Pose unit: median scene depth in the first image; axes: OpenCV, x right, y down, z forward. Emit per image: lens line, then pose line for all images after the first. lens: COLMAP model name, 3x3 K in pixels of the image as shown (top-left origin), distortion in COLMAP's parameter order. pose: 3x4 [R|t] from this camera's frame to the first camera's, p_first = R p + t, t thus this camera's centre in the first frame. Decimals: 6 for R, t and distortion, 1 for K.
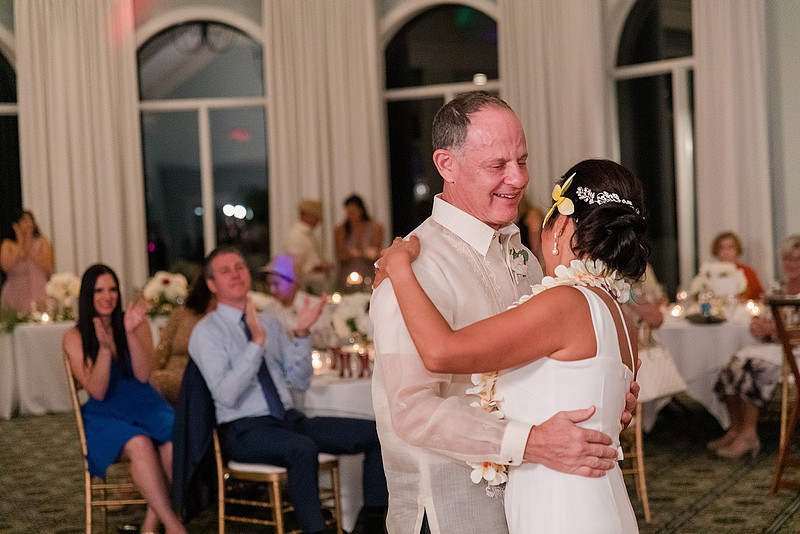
lens RADIAL K [[1674.0, 0, 400.0], [0, 1674.0, 267.0], [0, 0, 1]] dist [0.005813, -0.322641]
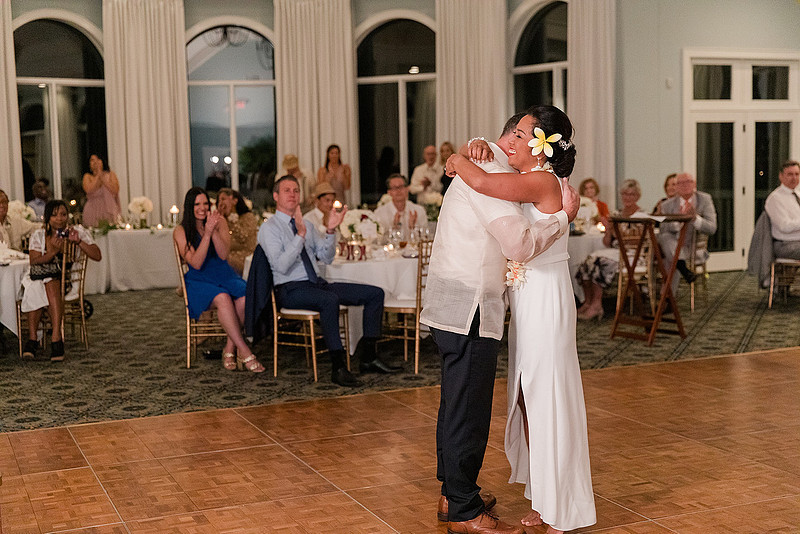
lens RADIAL K [[1154.8, 0, 400.0], [0, 1154.8, 267.0], [0, 0, 1]] dist [-0.012011, 0.057406]
pose [[0.999150, 0.019624, 0.036265, -0.021765], [-0.021695, 0.998103, 0.057619, 0.006500], [-0.035065, -0.058356, 0.997680, -0.099323]]
